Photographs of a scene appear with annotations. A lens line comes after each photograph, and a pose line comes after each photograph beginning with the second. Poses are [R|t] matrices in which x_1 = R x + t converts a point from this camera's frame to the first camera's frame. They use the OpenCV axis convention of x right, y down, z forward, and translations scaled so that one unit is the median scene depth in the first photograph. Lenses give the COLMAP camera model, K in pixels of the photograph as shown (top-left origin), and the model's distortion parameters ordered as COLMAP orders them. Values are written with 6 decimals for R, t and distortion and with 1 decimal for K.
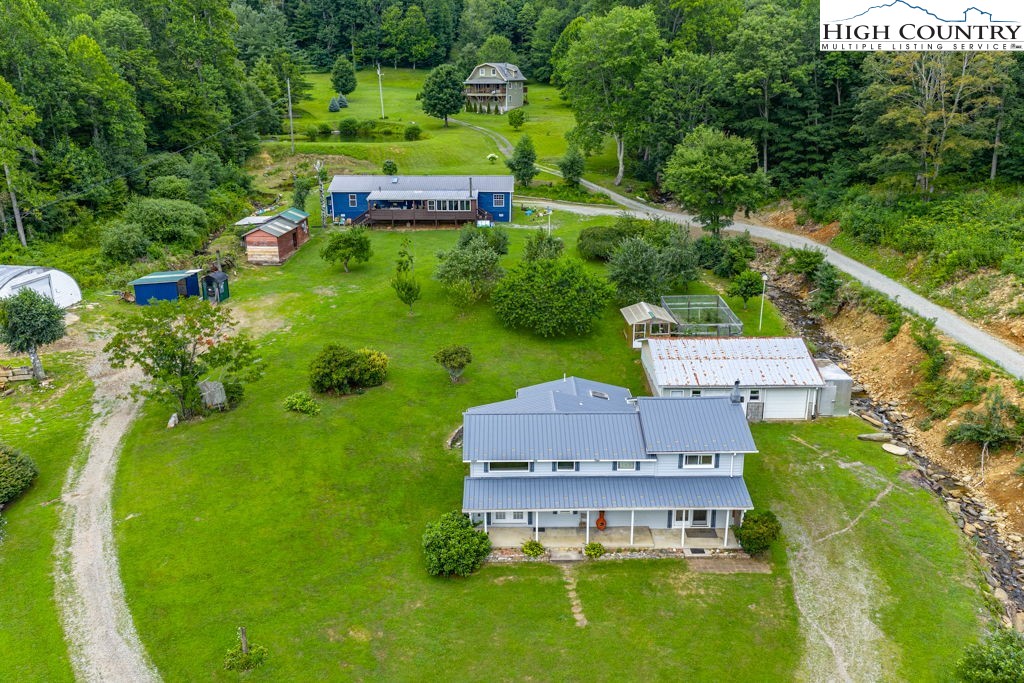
lens RADIAL K [[855.2, 0, 509.8], [0, 855.2, 314.2], [0, 0, 1]] dist [0.077347, 0.002189]
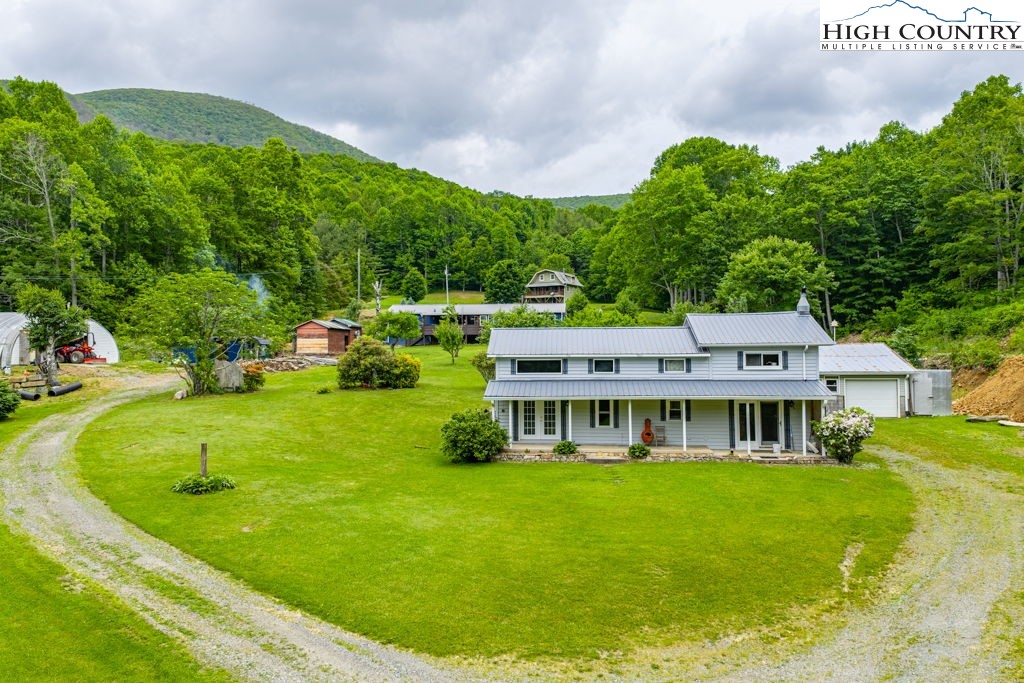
lens RADIAL K [[819.1, 0, 512.0], [0, 819.1, 341.5], [0, 0, 1]] dist [0.336924, -0.479025]
pose [[0.996928, -0.006369, -0.078060, 0.016732], [-0.017885, 0.951840, -0.306075, 0.182540], [0.076250, 0.306530, 0.948802, 0.082731]]
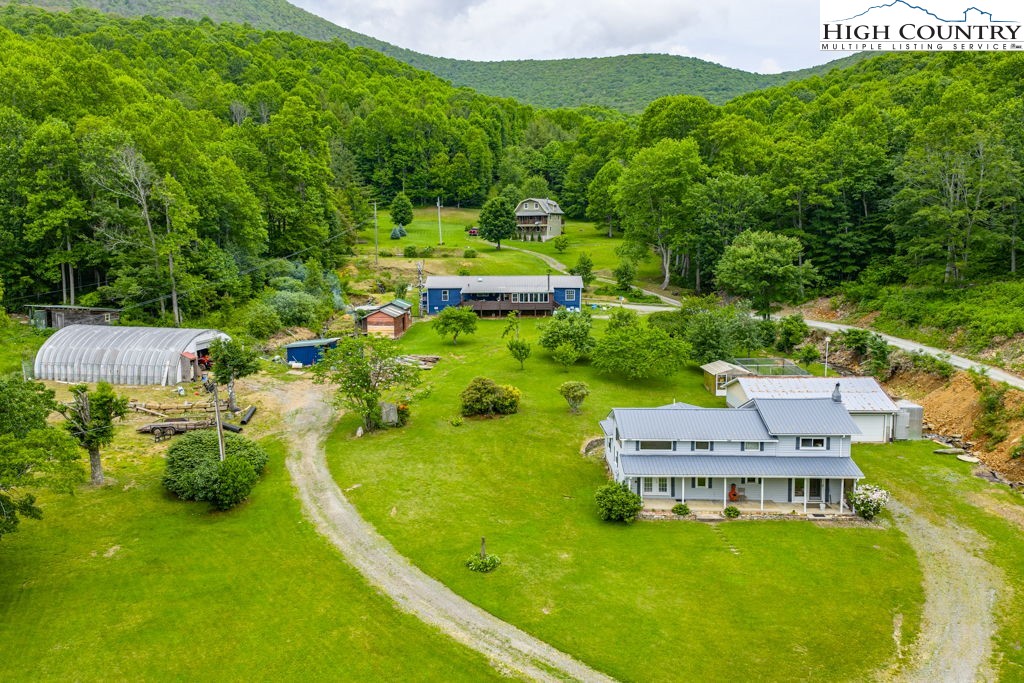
lens RADIAL K [[834.9, 0, 510.5], [0, 834.9, 332.6], [0, 0, 1]] dist [0.359747, -0.503893]
pose [[0.999989, -0.000828, 0.004632, -0.097332], [0.001536, 0.987936, -0.154855, 0.091245], [-0.004448, 0.154861, 0.987926, -0.112034]]
